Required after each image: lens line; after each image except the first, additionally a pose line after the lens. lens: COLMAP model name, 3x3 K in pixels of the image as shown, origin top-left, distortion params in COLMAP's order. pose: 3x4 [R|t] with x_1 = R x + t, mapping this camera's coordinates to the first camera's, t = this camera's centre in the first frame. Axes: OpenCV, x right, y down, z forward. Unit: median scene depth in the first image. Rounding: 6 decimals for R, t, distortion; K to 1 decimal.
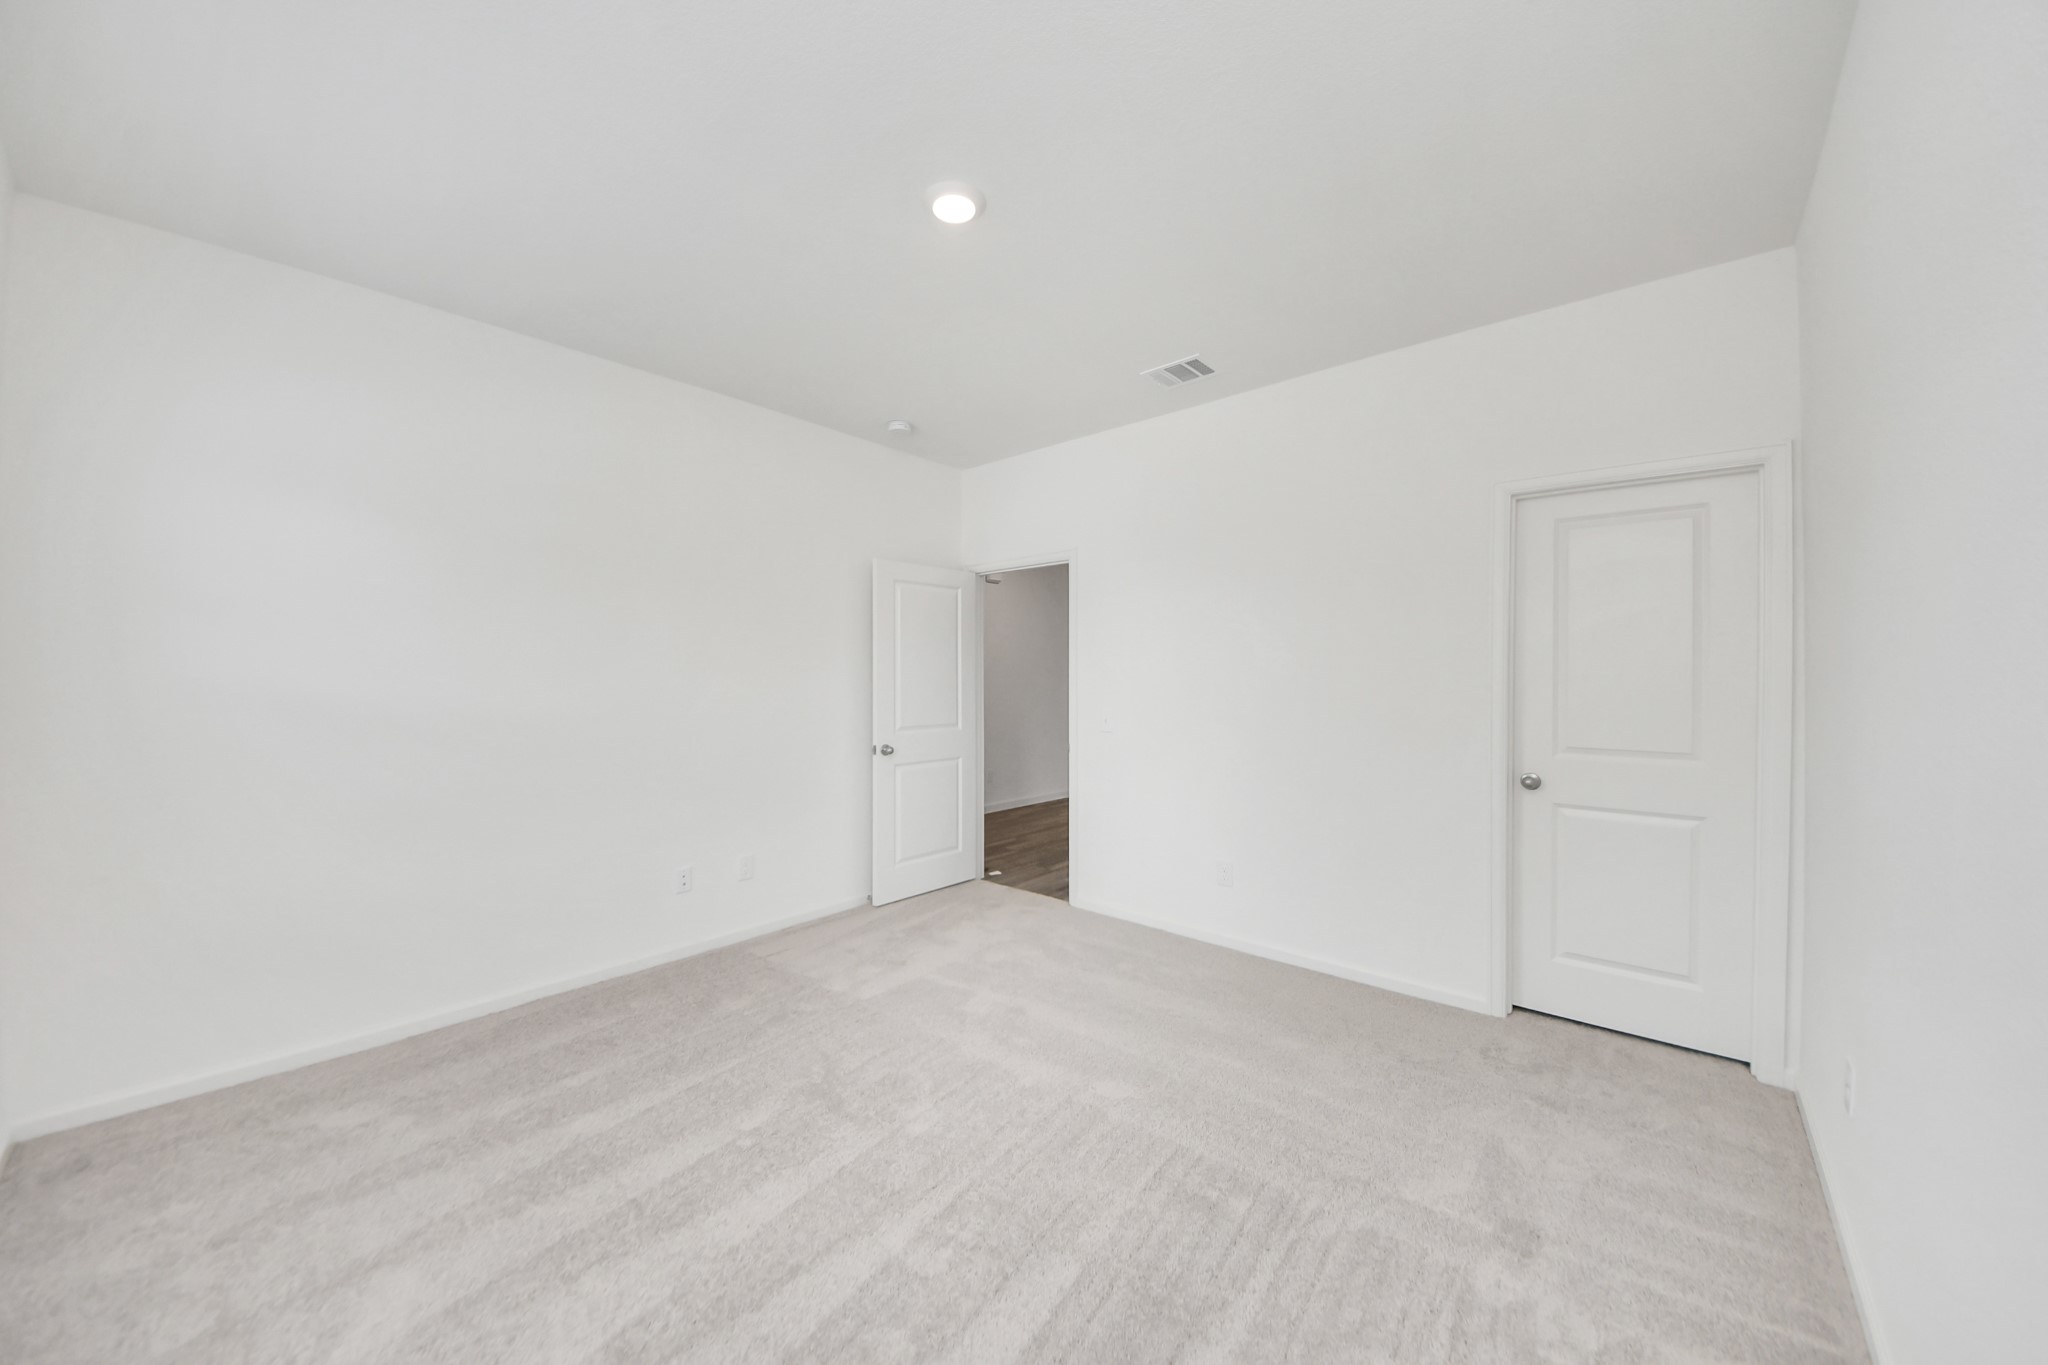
lens RADIAL K [[711.1, 0, 1024.0], [0, 711.1, 682.5], [0, 0, 1]] dist [-0.000397, -0.000035]
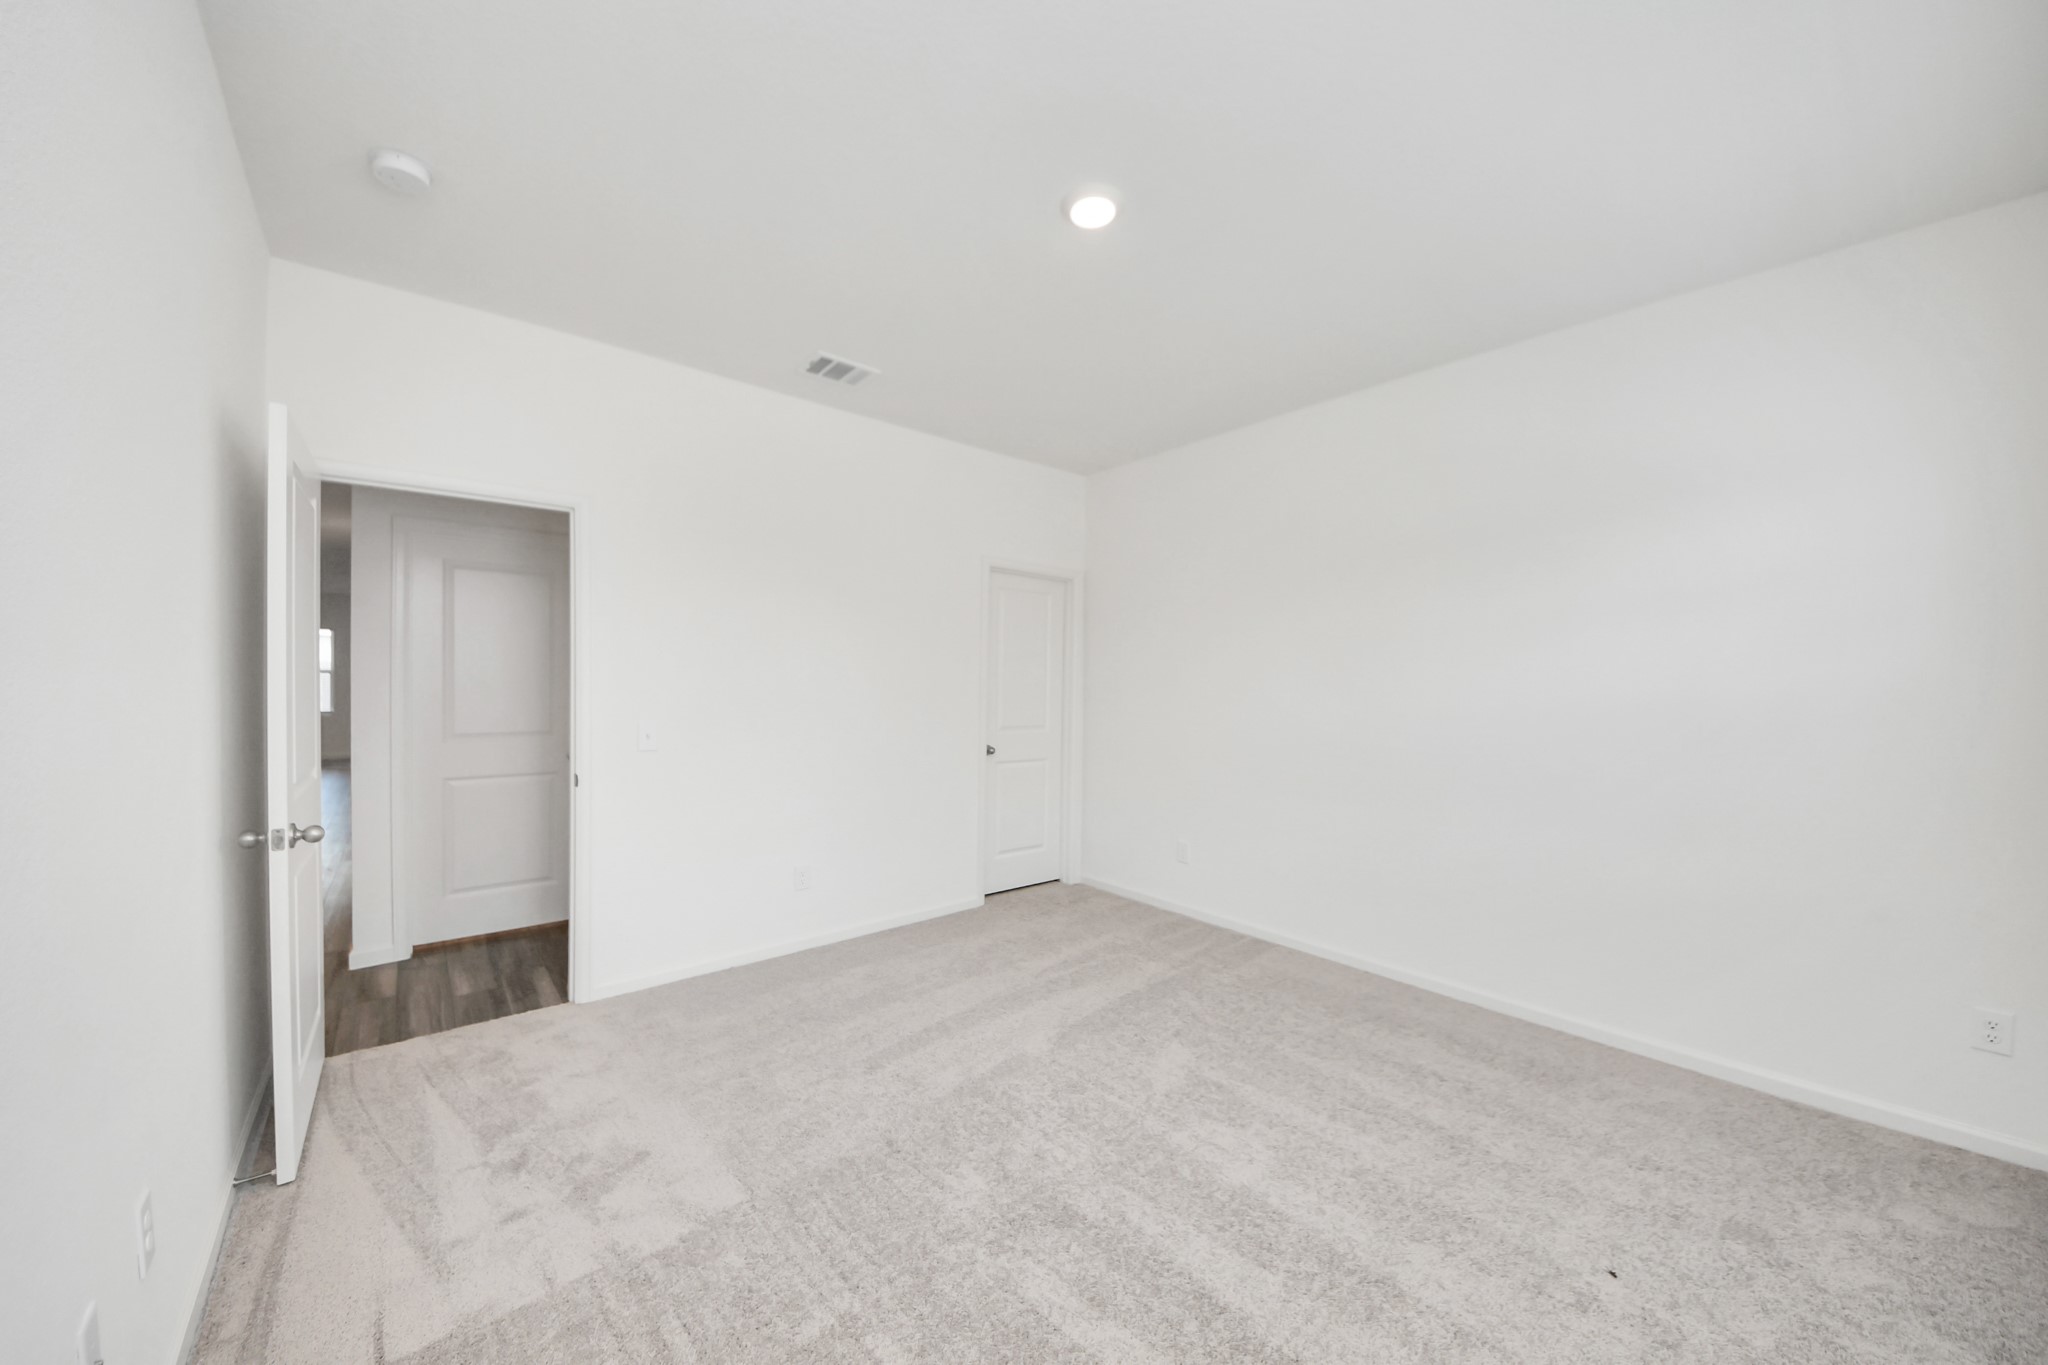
lens RADIAL K [[711.1, 0, 1024.0], [0, 711.1, 682.5], [0, 0, 1]] dist [-0.000397, -0.000035]
pose [[0.159981, 0.007074, 0.987095, -0.658408], [-0.000380, 0.999975, -0.007105, 0.003574], [-0.987120, 0.000762, 0.159979, 0.544599]]
